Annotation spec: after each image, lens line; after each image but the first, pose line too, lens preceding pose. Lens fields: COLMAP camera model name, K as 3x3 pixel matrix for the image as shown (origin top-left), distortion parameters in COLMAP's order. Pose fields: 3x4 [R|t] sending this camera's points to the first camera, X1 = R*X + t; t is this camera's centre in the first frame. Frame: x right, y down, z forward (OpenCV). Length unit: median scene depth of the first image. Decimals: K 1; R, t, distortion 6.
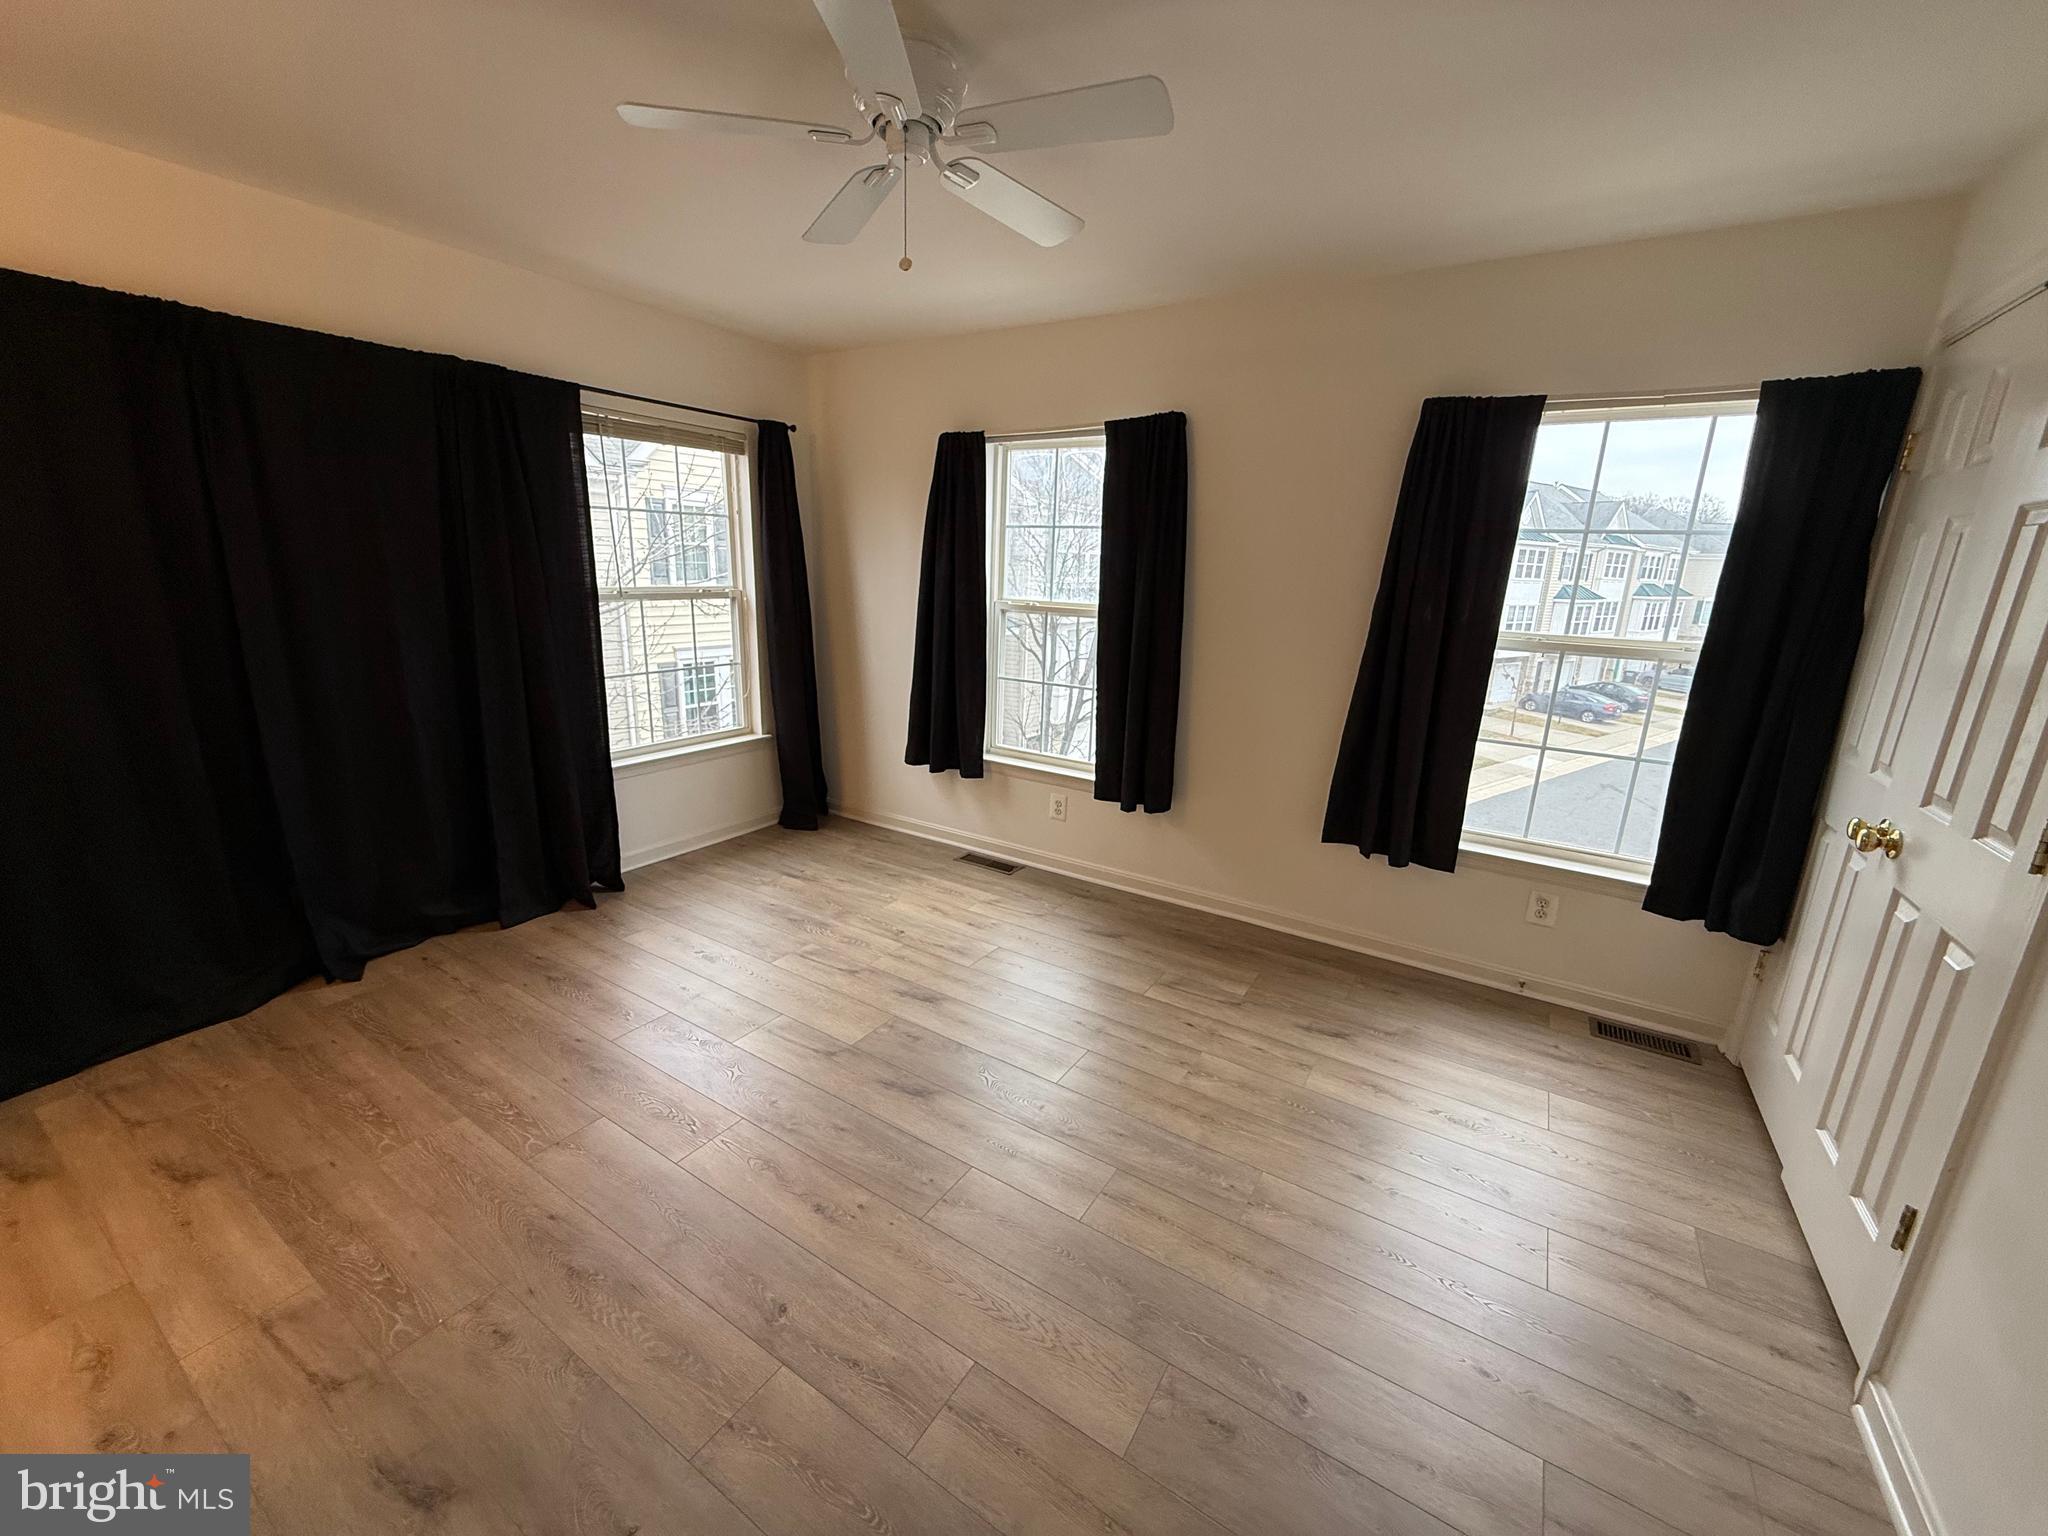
lens RADIAL K [[811.4, 0, 1023.9], [0, 811.4, 769.2], [0, 0, 1]] dist [0.000595, -0.000273]
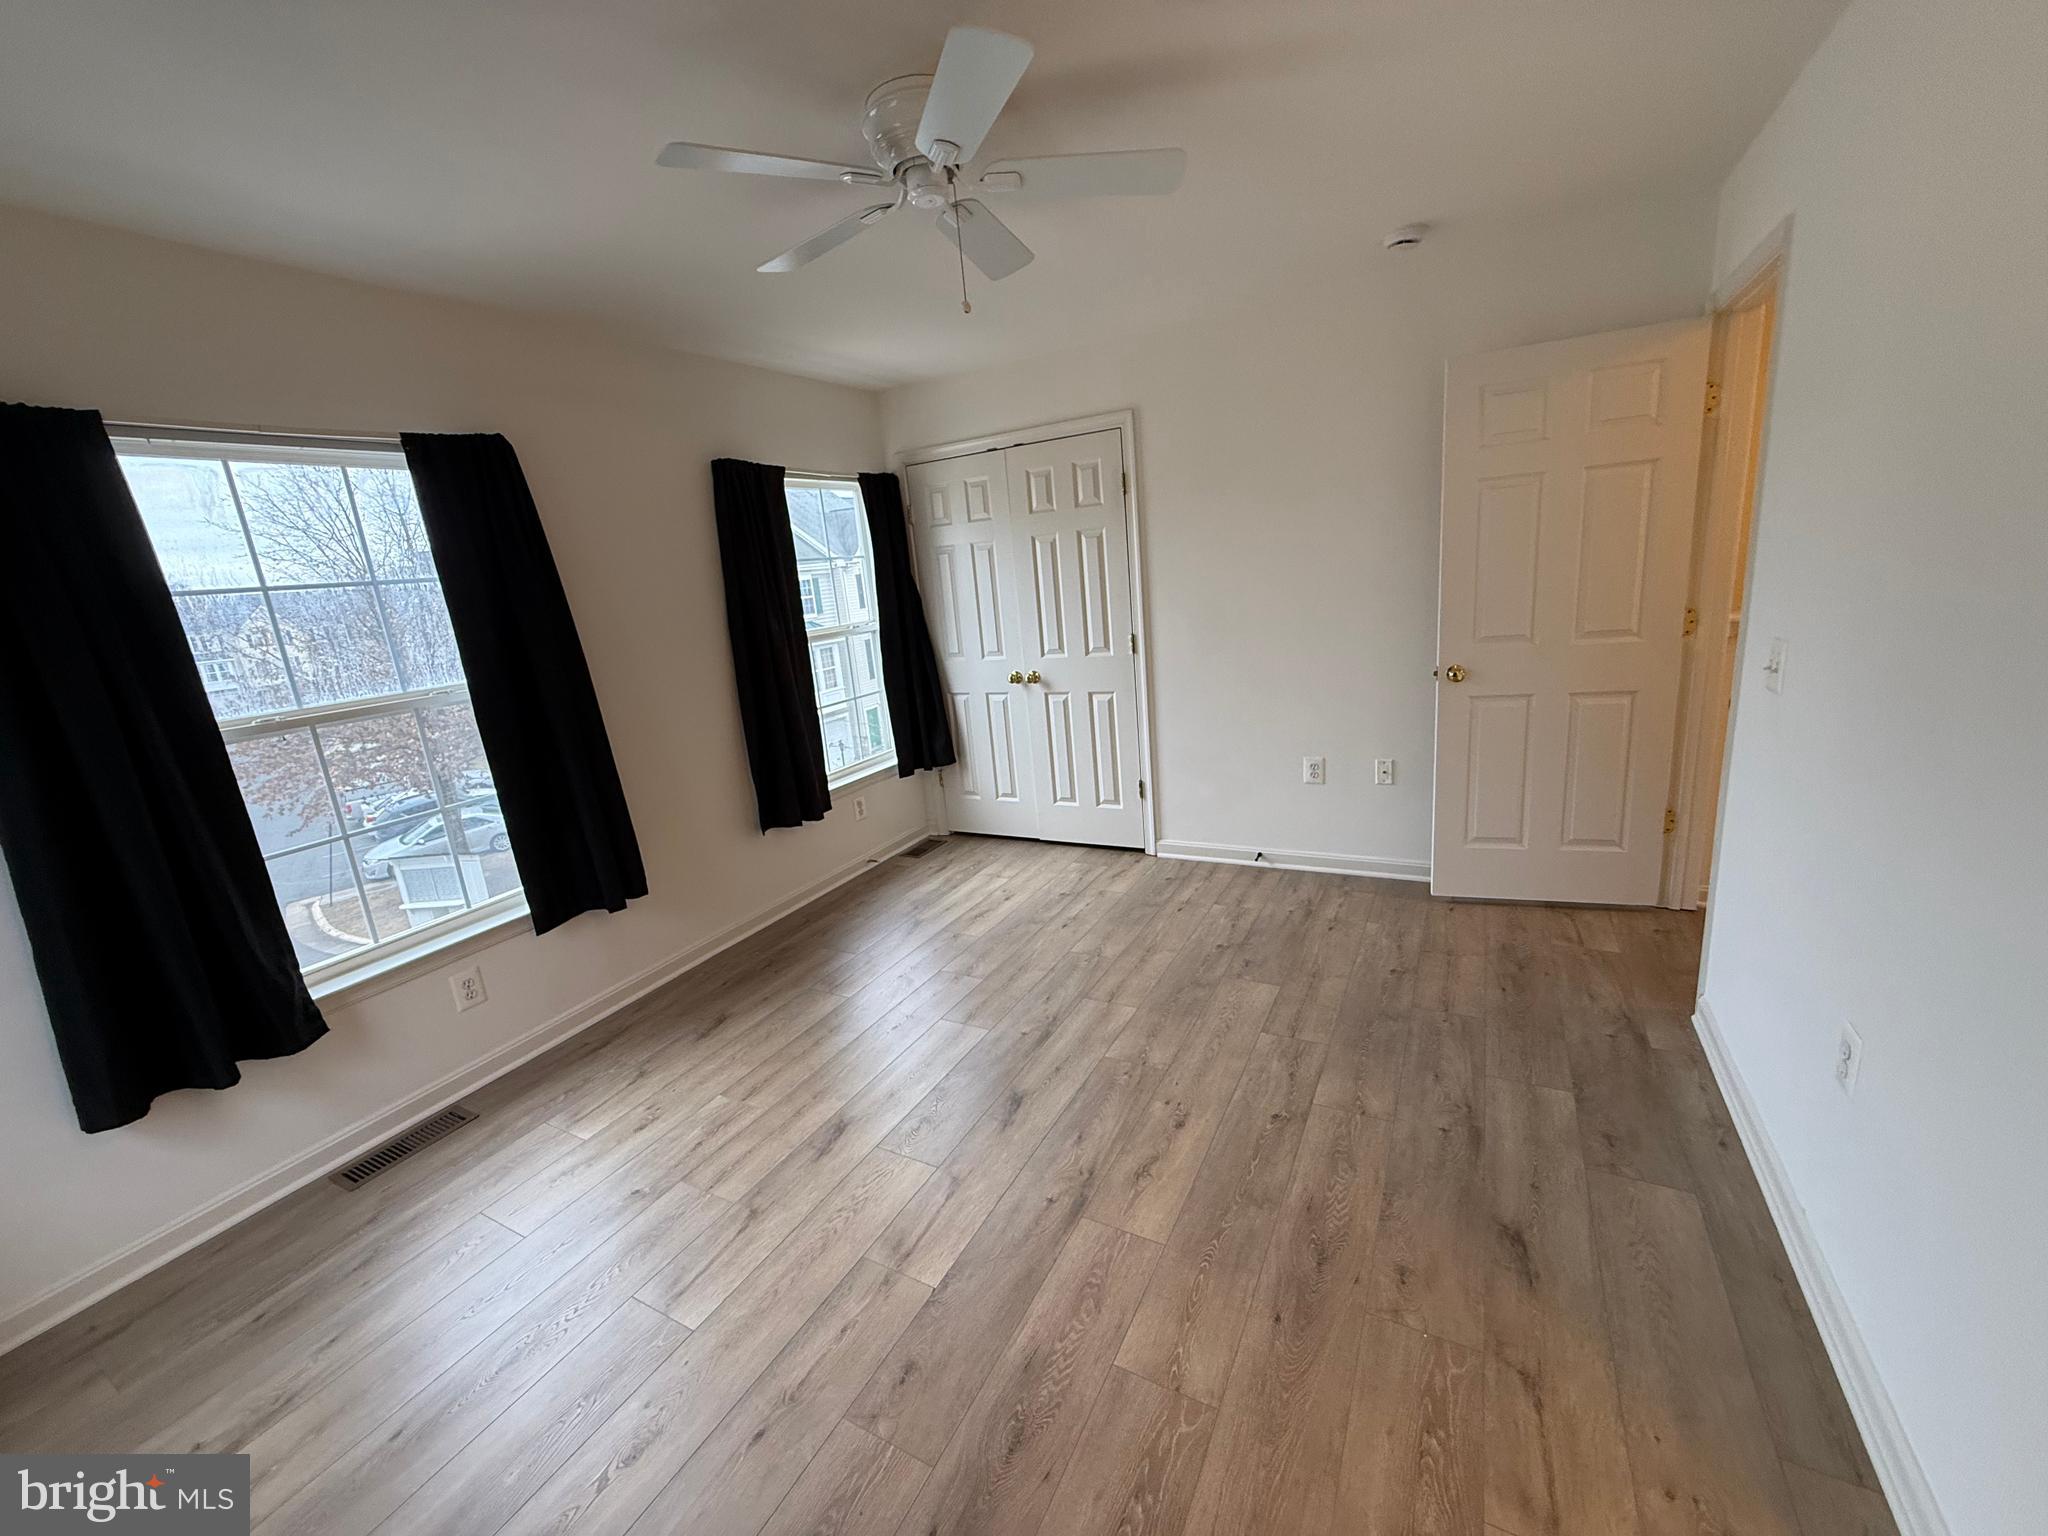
lens RADIAL K [[811.4, 0, 1015.6], [0, 811.4, 764.1], [0, 0, 1]] dist [0.000595, -0.000273]
pose [[-0.057002, -0.260513, 0.963786, -0.859291], [0.337149, 0.903623, 0.264191, -0.216126], [-0.939724, 0.339999, 0.036324, 0.706584]]
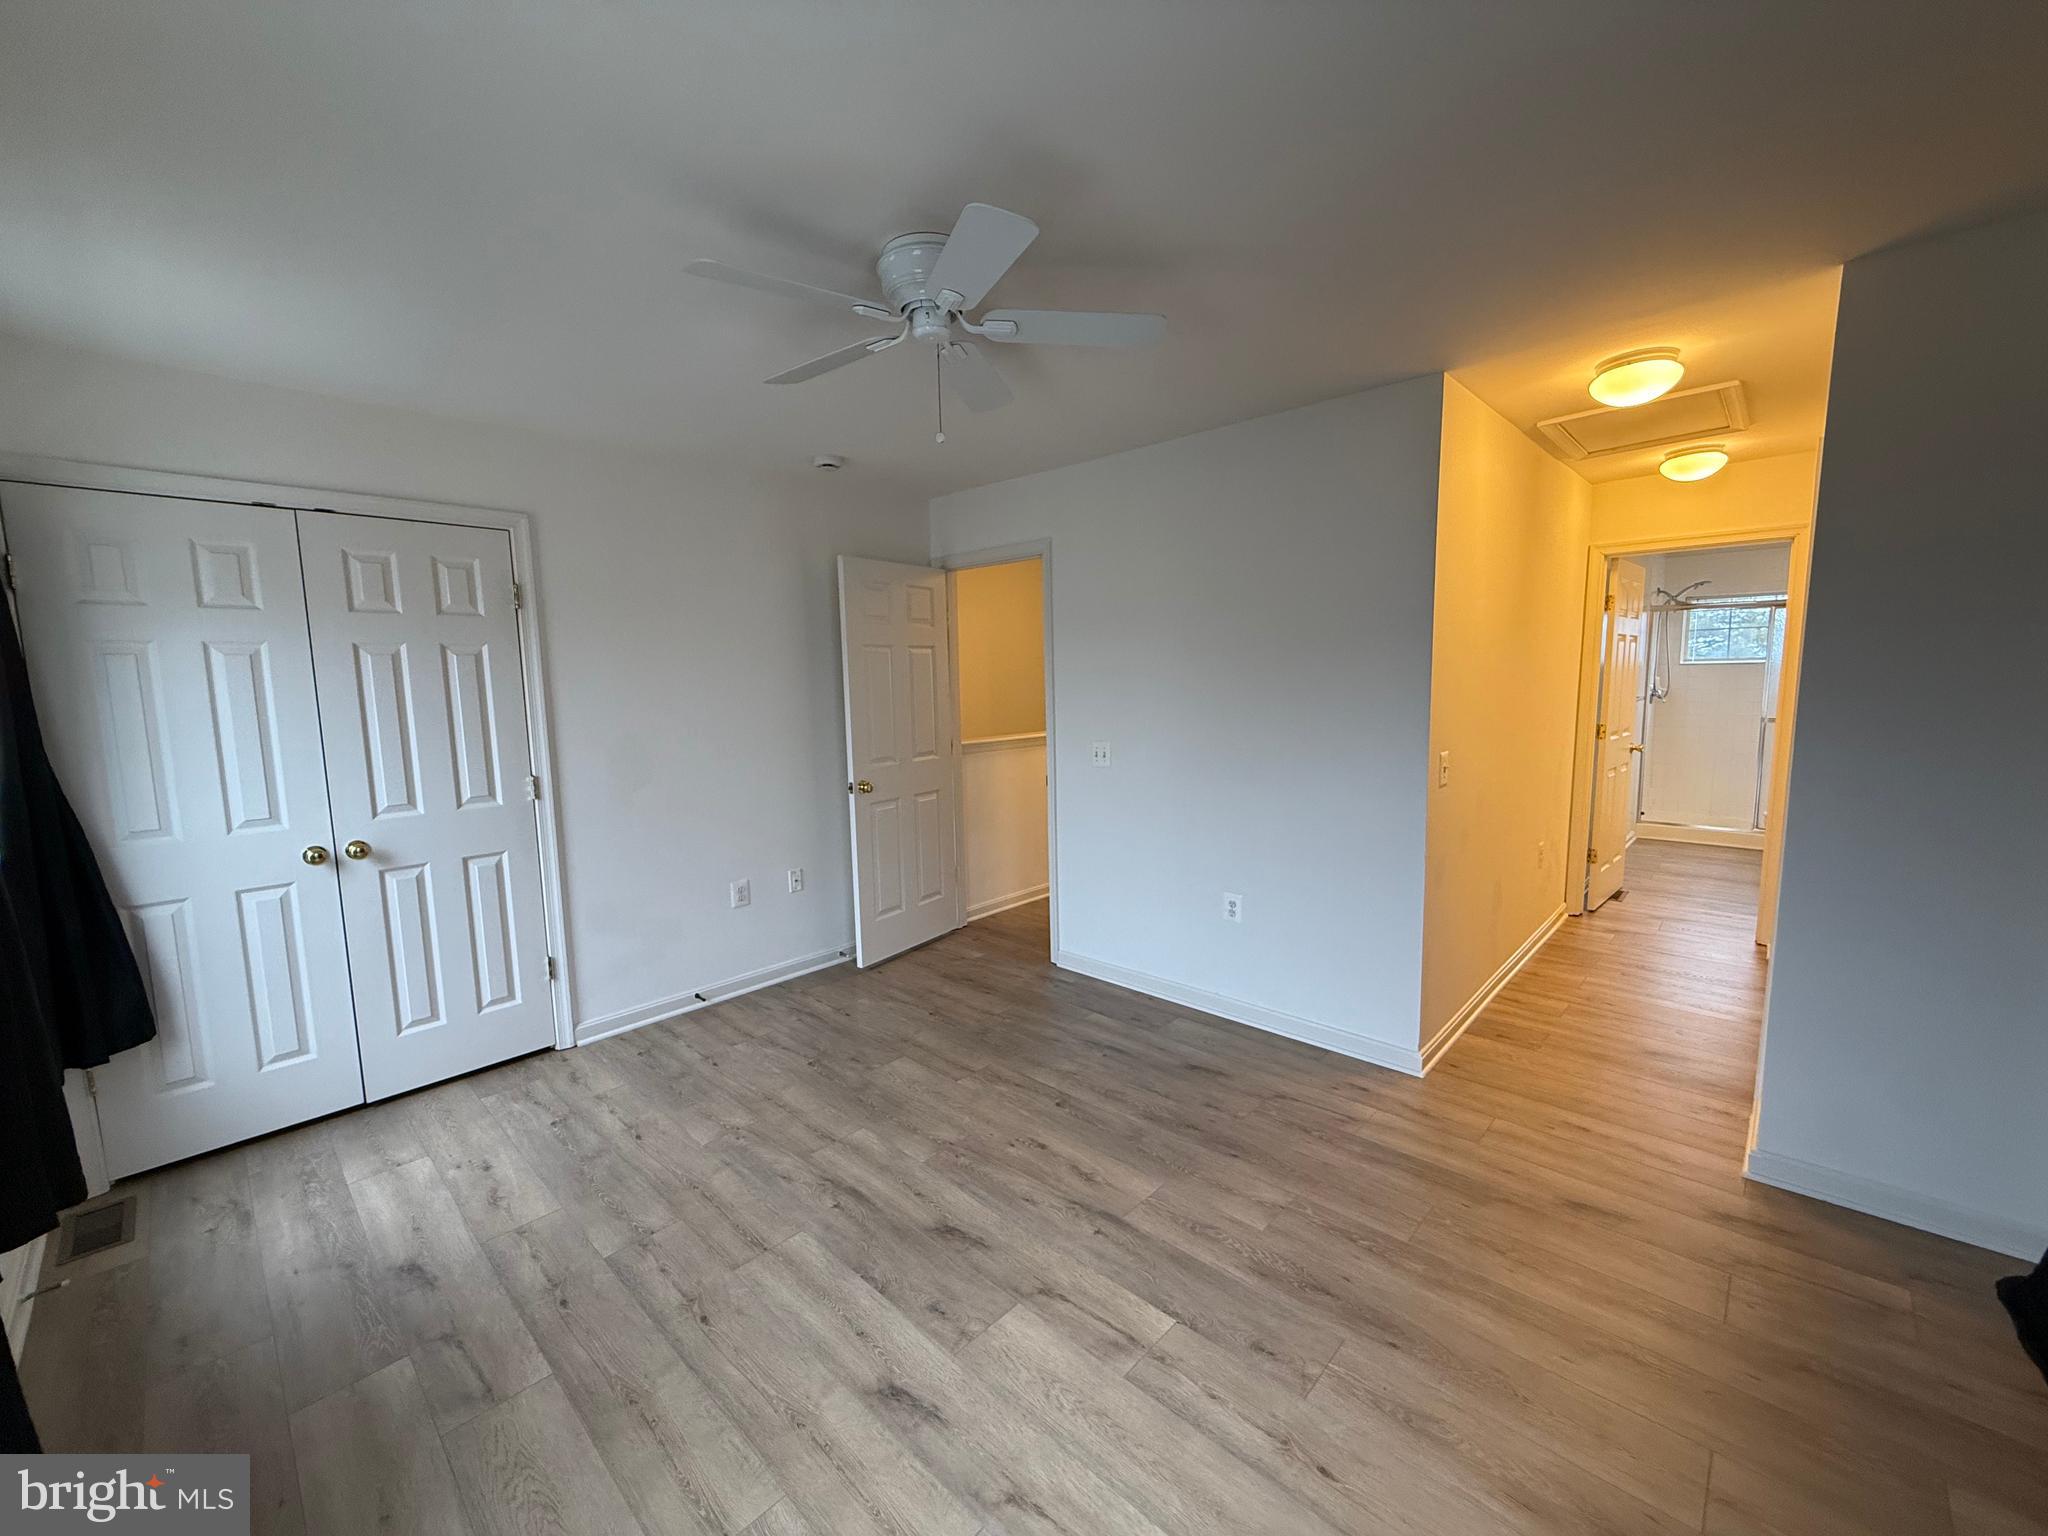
lens RADIAL K [[811.4, 0, 1015.7], [0, 811.4, 772.6], [0, 0, 1]] dist [0.000595, -0.000273]
pose [[-0.978575, -0.036215, 0.202681, -0.325448], [0.041346, 0.929791, 0.365759, -0.381019], [-0.201697, 0.366302, -0.908373, 1.420239]]
